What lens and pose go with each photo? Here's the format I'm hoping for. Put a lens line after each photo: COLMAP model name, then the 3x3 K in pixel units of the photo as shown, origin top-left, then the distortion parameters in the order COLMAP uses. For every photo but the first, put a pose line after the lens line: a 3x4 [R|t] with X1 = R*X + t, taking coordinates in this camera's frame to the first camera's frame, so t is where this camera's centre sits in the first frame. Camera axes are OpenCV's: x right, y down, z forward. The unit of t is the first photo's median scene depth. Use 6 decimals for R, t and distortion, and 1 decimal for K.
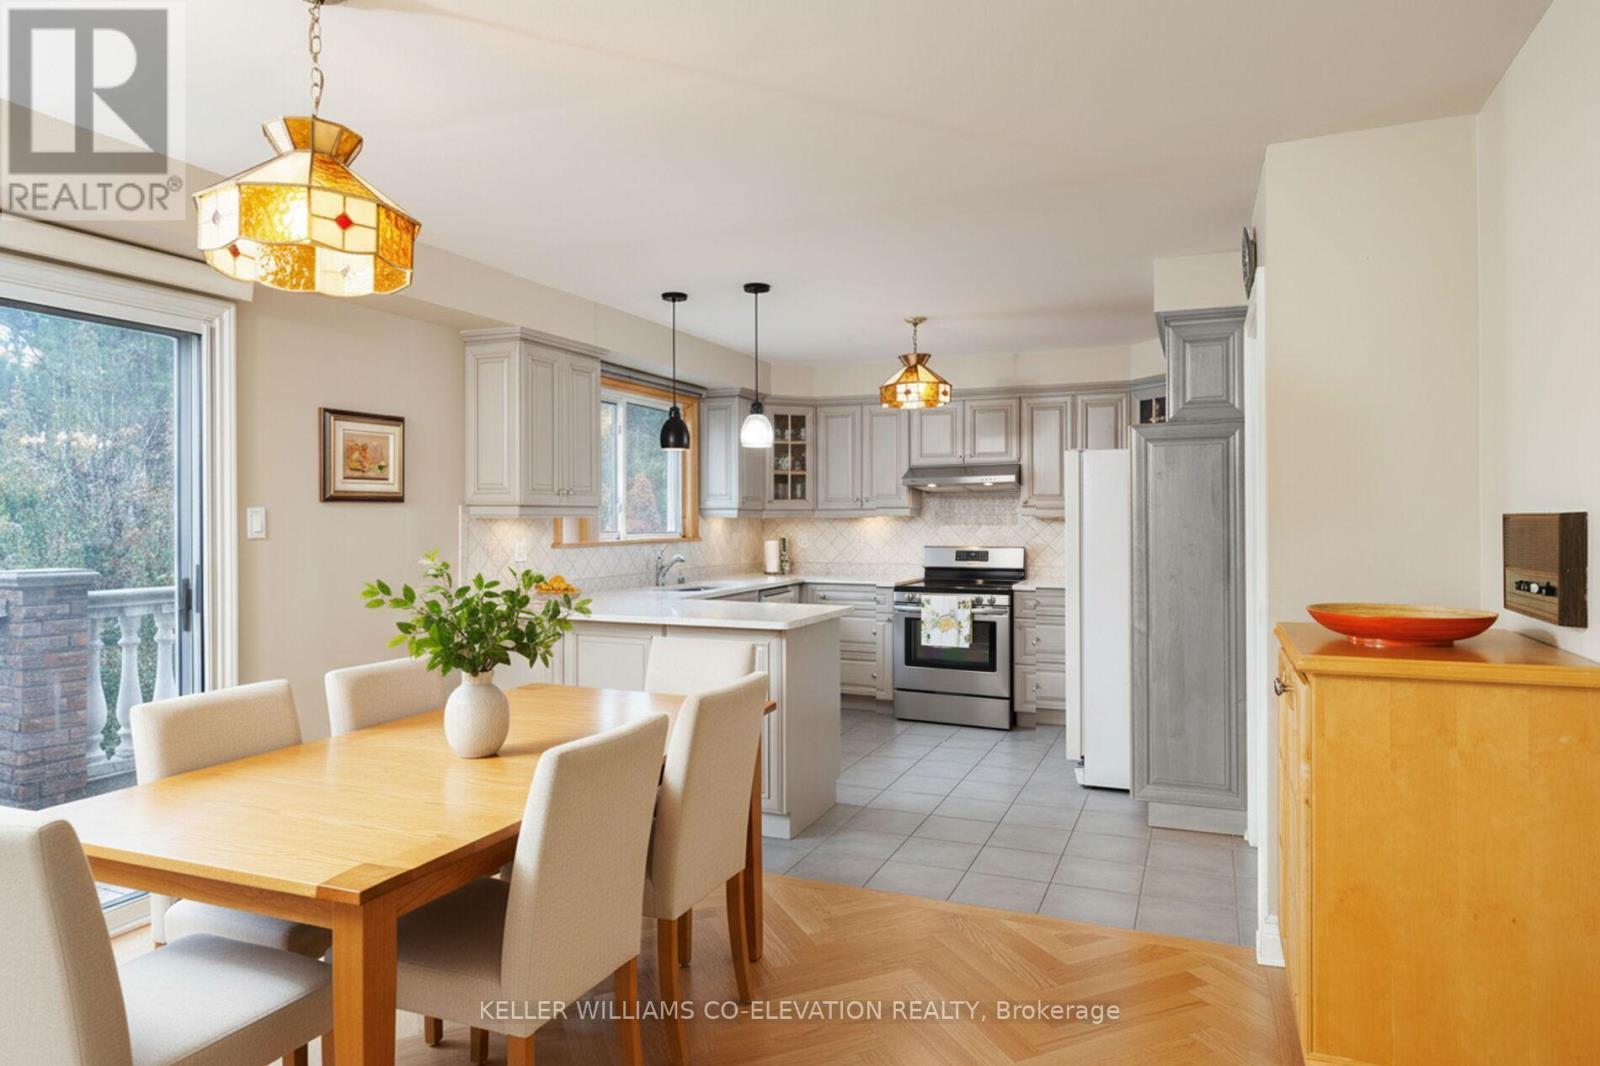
lens RADIAL K [[1013.4, 0, 795.9], [0, 1013.4, 523.1], [0, 0, 1]] dist [0.096649, 0.001340]
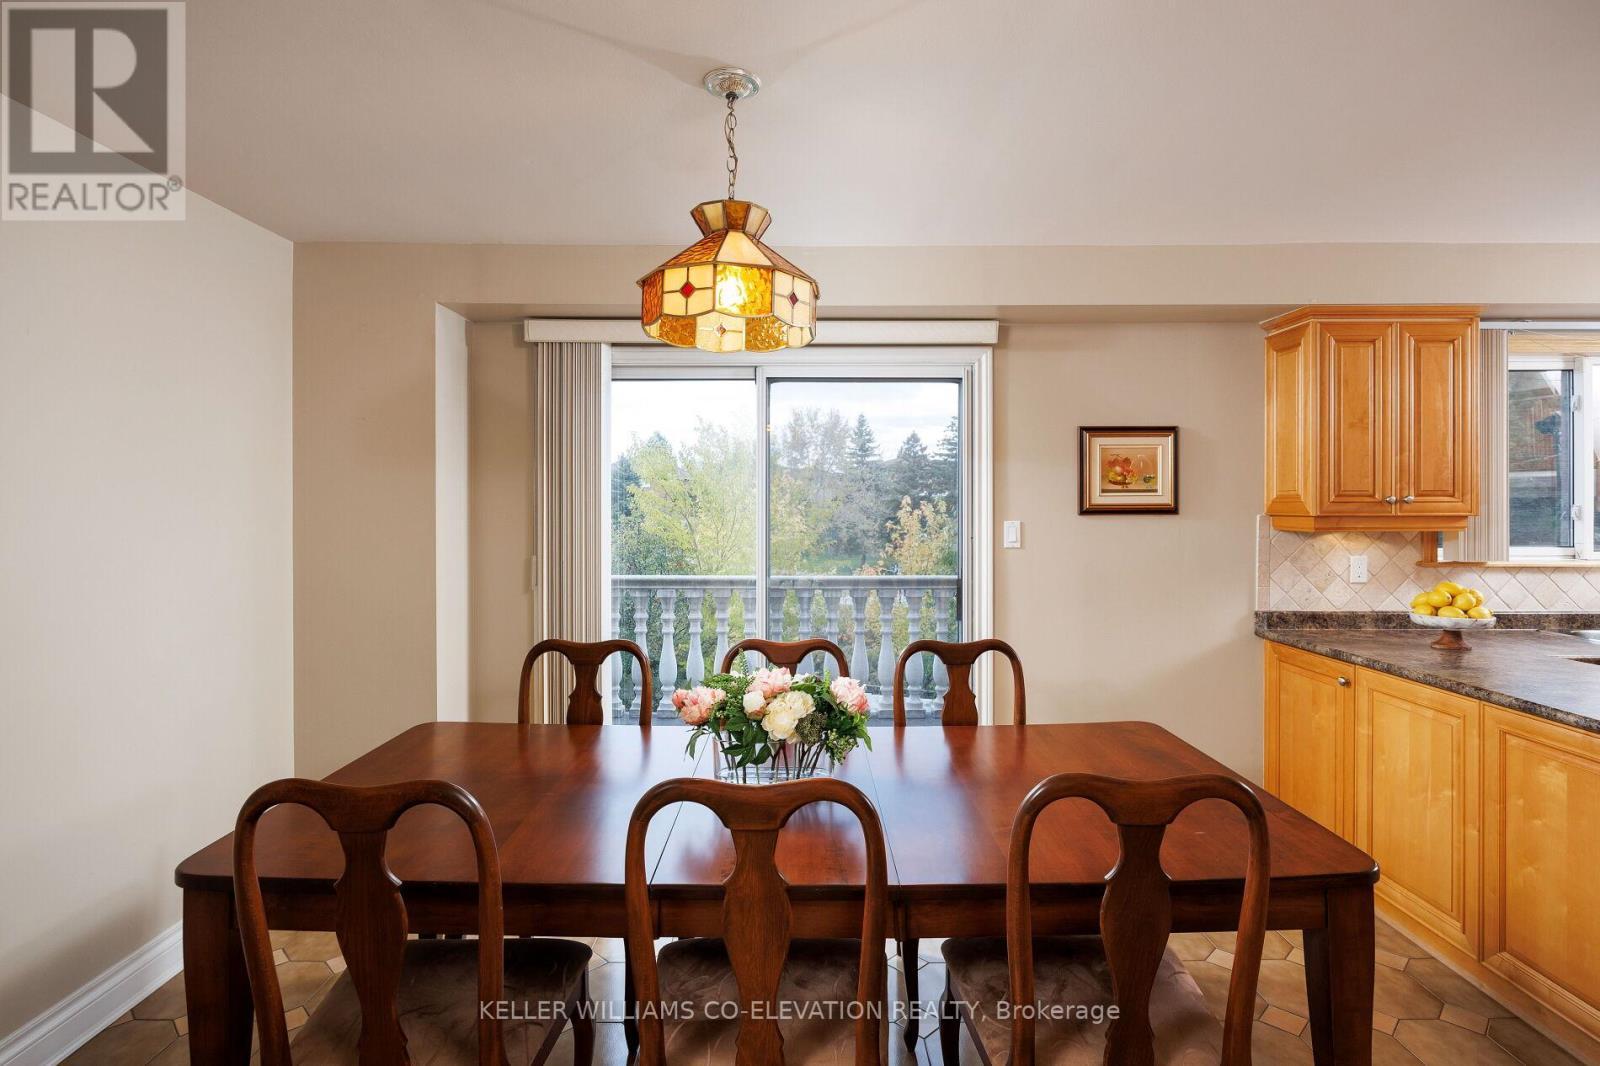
lens RADIAL K [[806.0, 0, 796.1], [0, 806.0, 535.1], [0, 0, 1]] dist [-0.003788, 0.000212]
pose [[0.375360, 0.028926, -0.926428, 0.198447], [-0.008687, 0.999579, 0.027690, -0.019050], [0.926839, -0.002345, 0.375453, 0.396744]]
